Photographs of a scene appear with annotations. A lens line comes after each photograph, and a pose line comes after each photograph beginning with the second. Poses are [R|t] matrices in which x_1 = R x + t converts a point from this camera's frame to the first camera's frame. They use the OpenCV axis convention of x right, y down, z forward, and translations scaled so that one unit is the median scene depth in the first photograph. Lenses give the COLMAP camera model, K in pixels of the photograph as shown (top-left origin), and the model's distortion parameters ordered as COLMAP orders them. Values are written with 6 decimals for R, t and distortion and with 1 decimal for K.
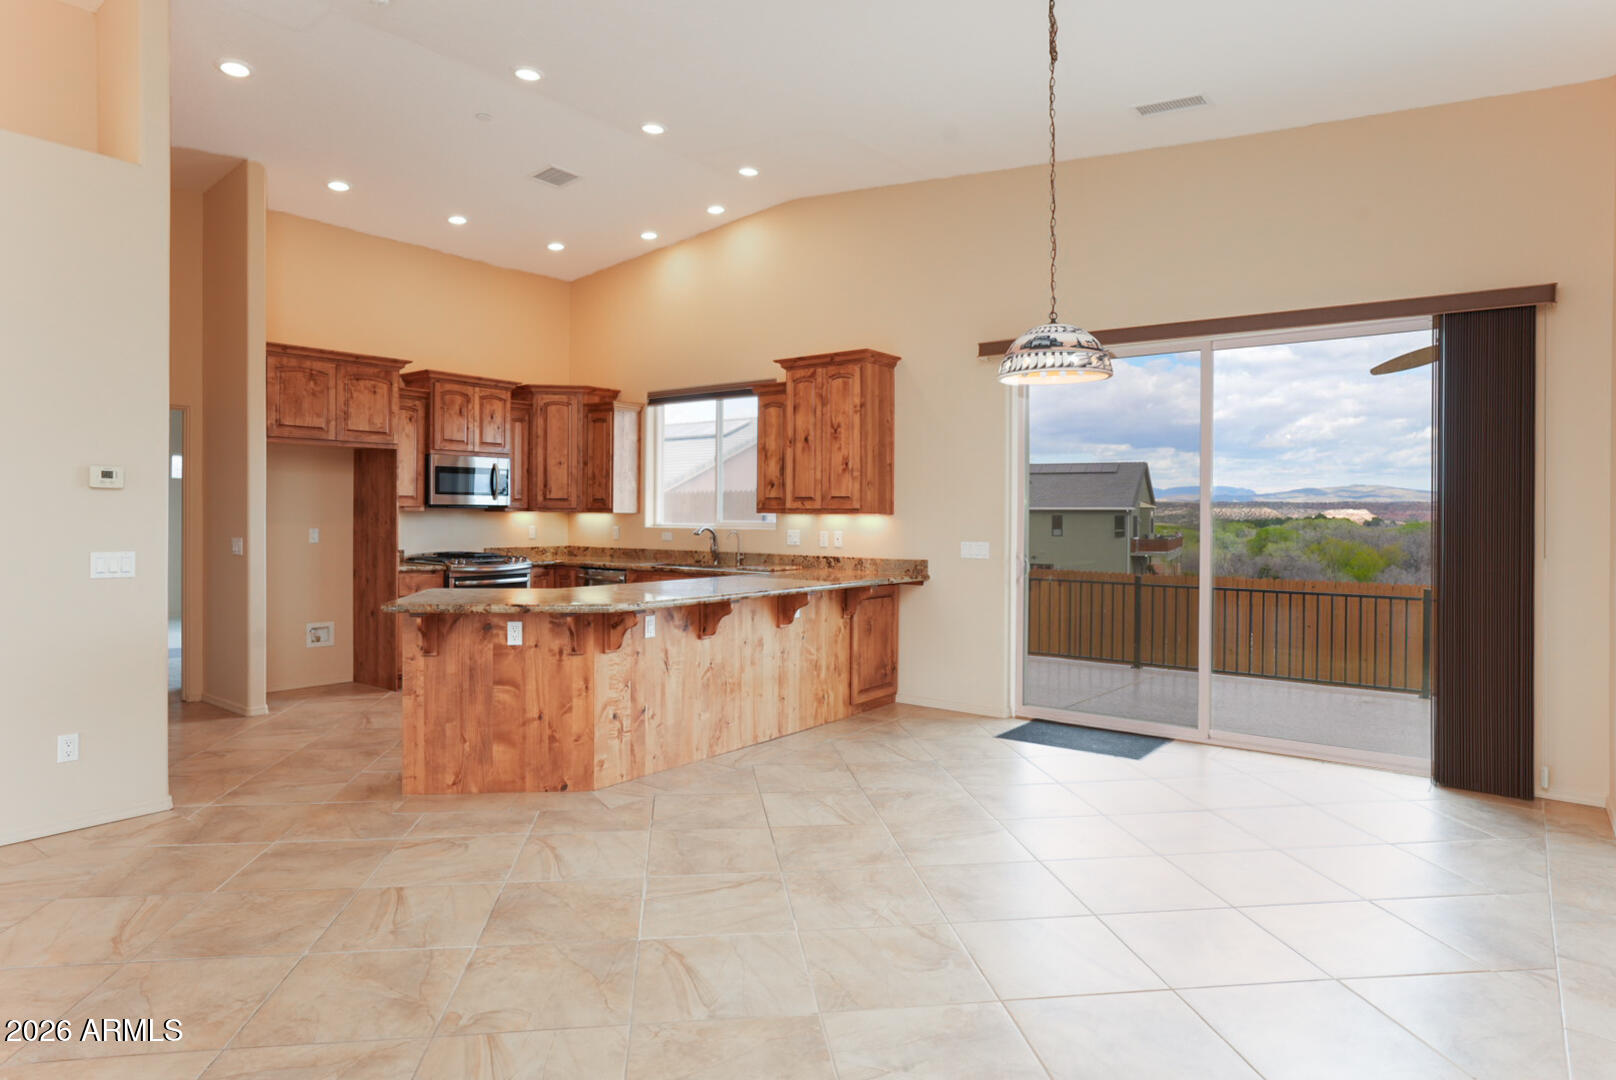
lens RADIAL K [[929.0, 0, 806.4], [0, 929.0, 541.6], [0, 0, 1]] dist [0.000144, 0.000425]
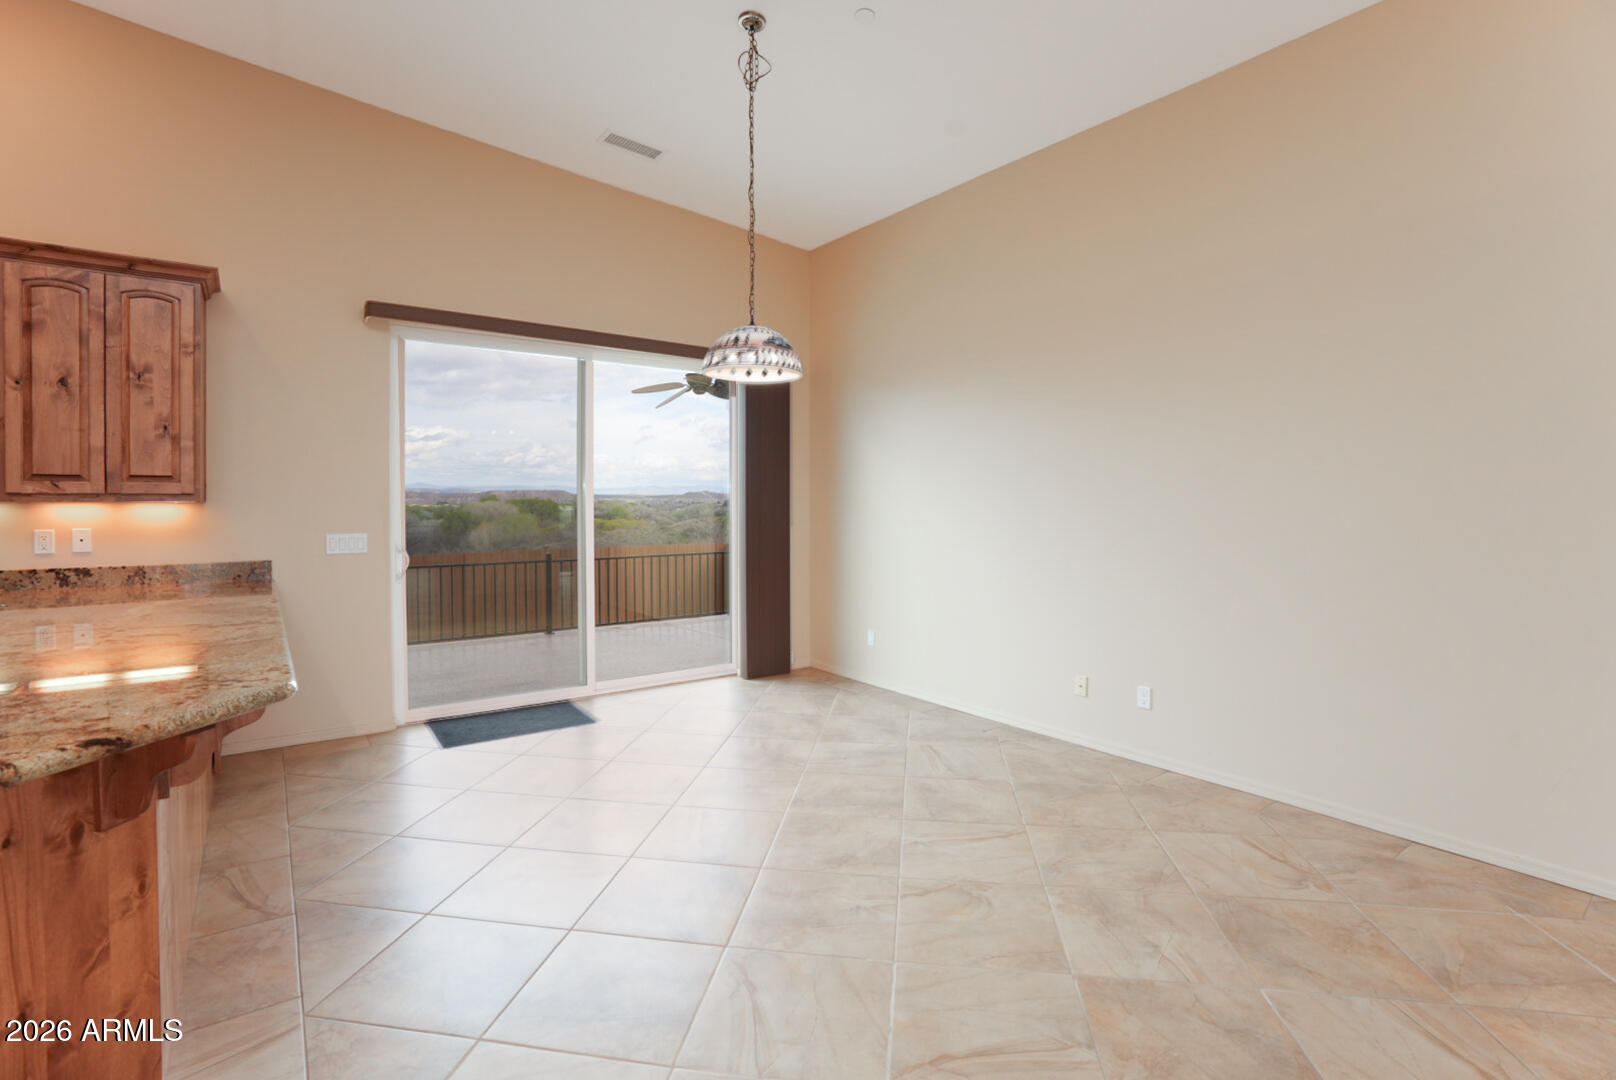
lens RADIAL K [[740.1, 0, 822.3], [0, 740.1, 507.0], [0, 0, 1]] dist [-0.027636, 0.003389]
pose [[0.279781, -0.014688, 0.959952, -0.320539], [0.030376, 0.999518, 0.006440, -0.014327], [-0.959583, 0.027358, 0.280092, 0.384888]]
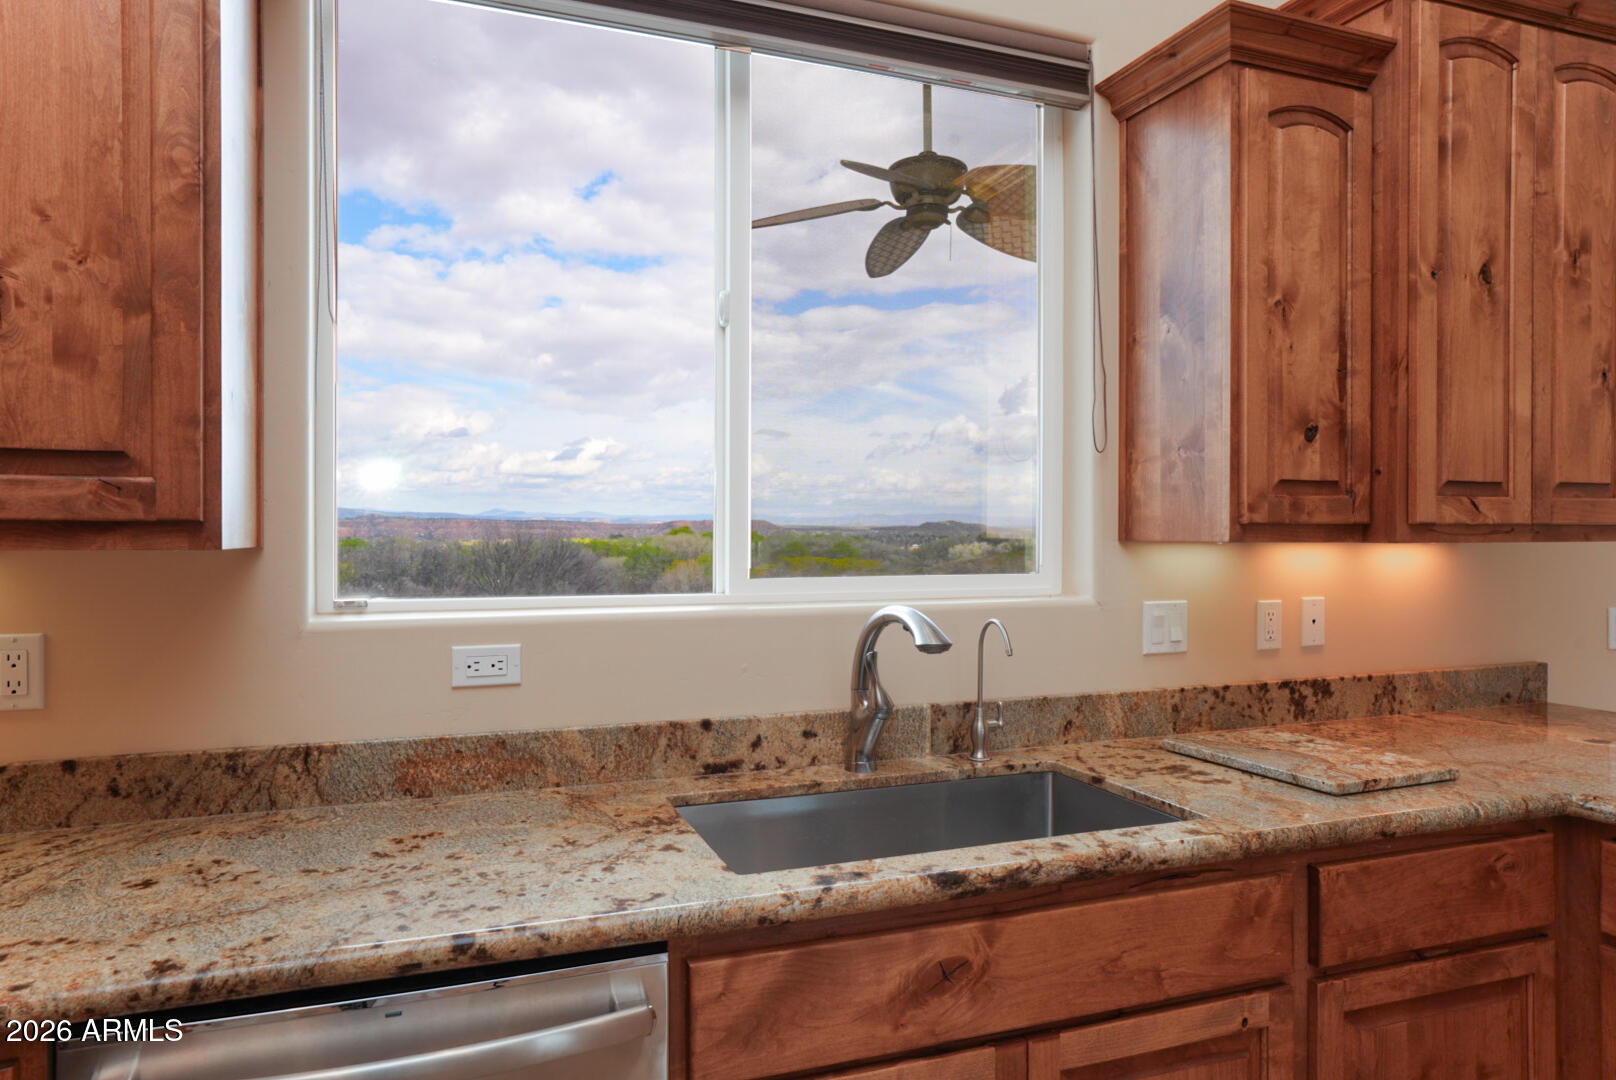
lens RADIAL K [[1007.1, 0, 834.6], [0, 1007.1, 533.4], [0, 0, 1]] dist [0.005217, 0.006919]
pose [[0.533279, -0.006325, 0.845916, -0.357066], [0.029235, 0.999513, -0.010956, -0.035164], [-0.845434, 0.030573, 0.533204, 1.008146]]
